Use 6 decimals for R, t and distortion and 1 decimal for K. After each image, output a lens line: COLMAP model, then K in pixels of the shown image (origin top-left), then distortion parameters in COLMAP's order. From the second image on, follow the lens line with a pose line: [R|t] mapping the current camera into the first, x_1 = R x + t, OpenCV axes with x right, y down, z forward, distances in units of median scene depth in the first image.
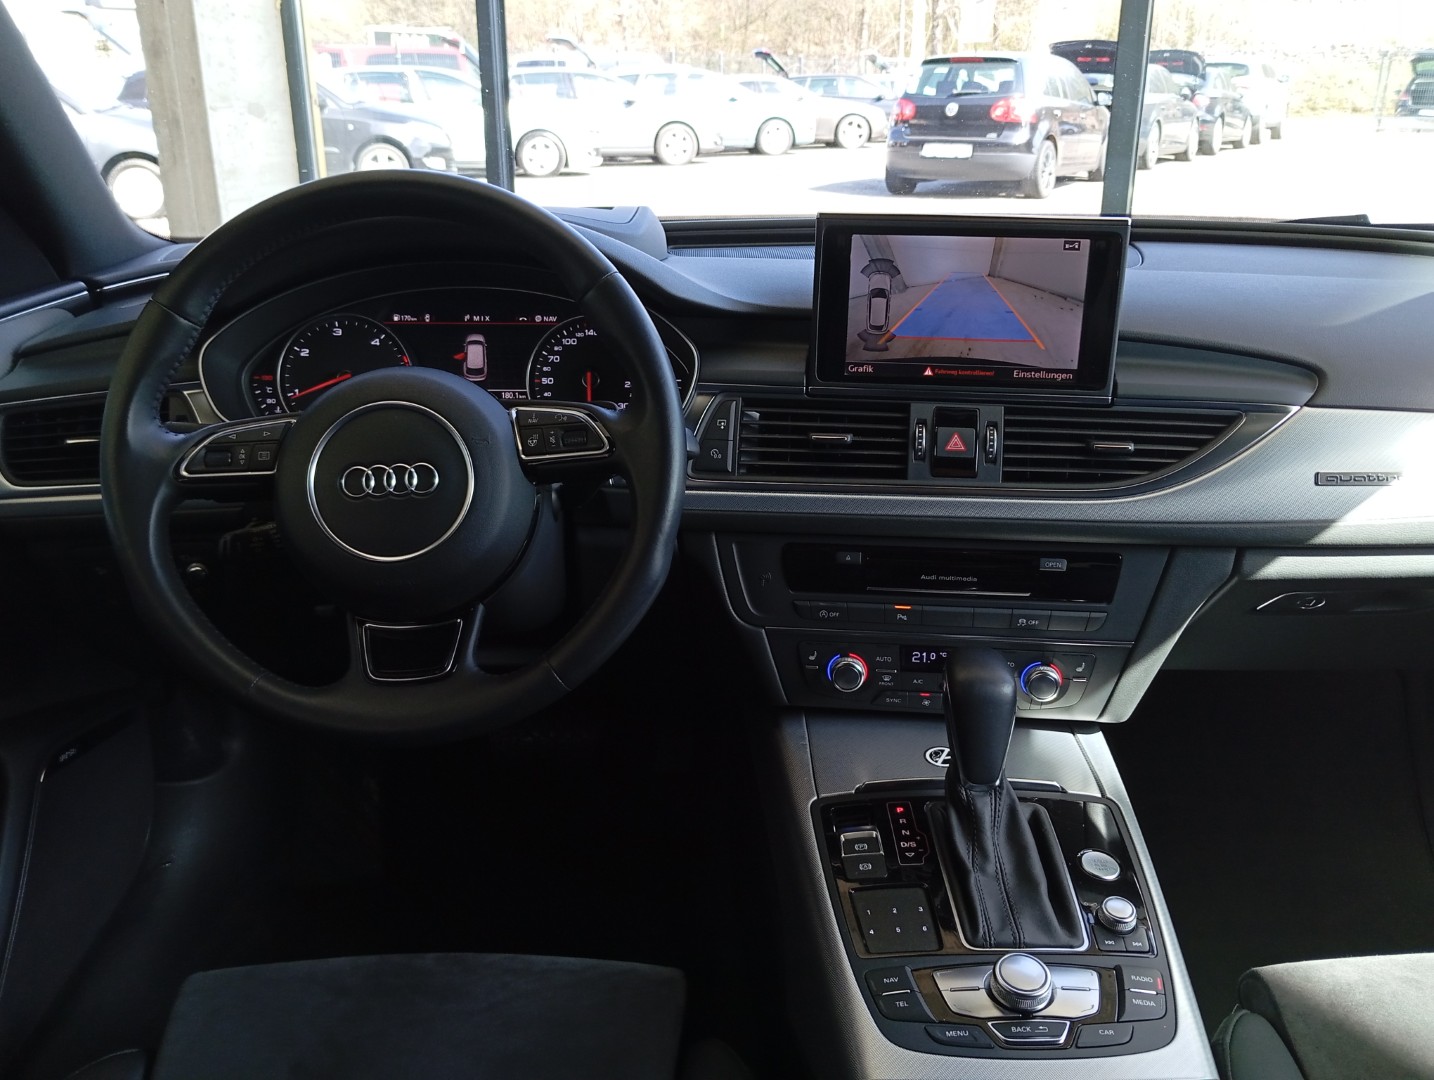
lens RADIAL K [[1133.9, 0, 717.0], [0, 1133.9, 540.0], [0, 0, 1]] dist [0.008728, 0.001331]
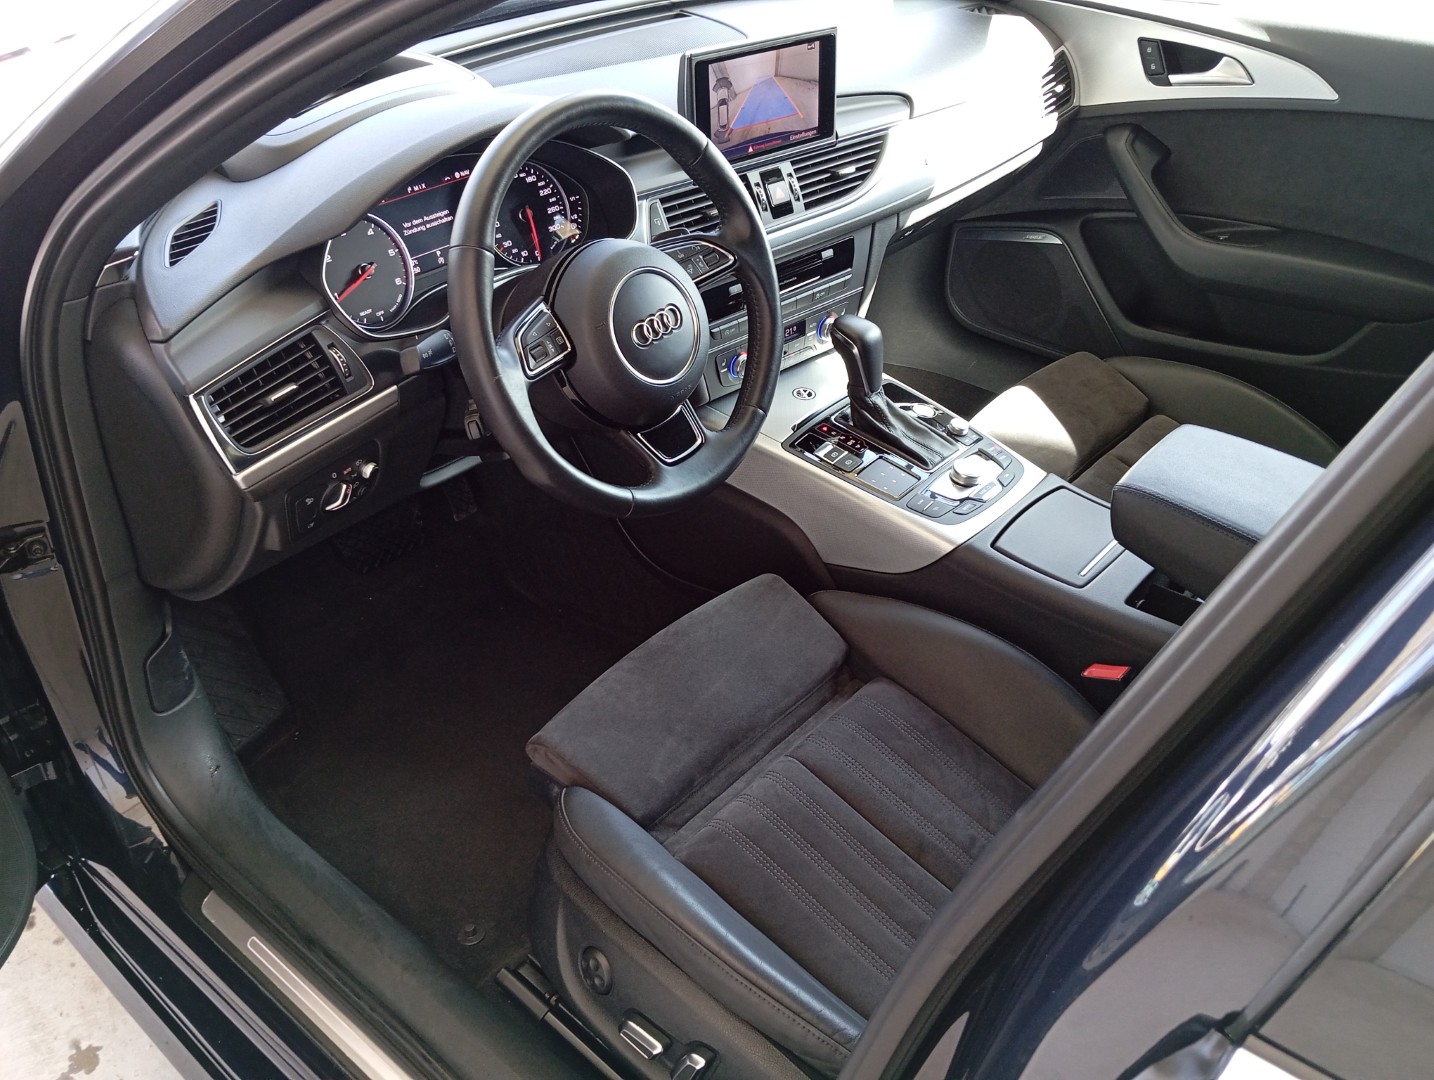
lens RADIAL K [[1133.9, 0, 717.0], [0, 1133.9, 540.0], [0, 0, 1]] dist [0.008728, 0.001331]
pose [[0.675390, -0.432819, 0.597090, -0.969430], [0.264394, 0.897945, 0.351838, -0.226800], [-0.688437, -0.079761, 0.720898, -0.087225]]
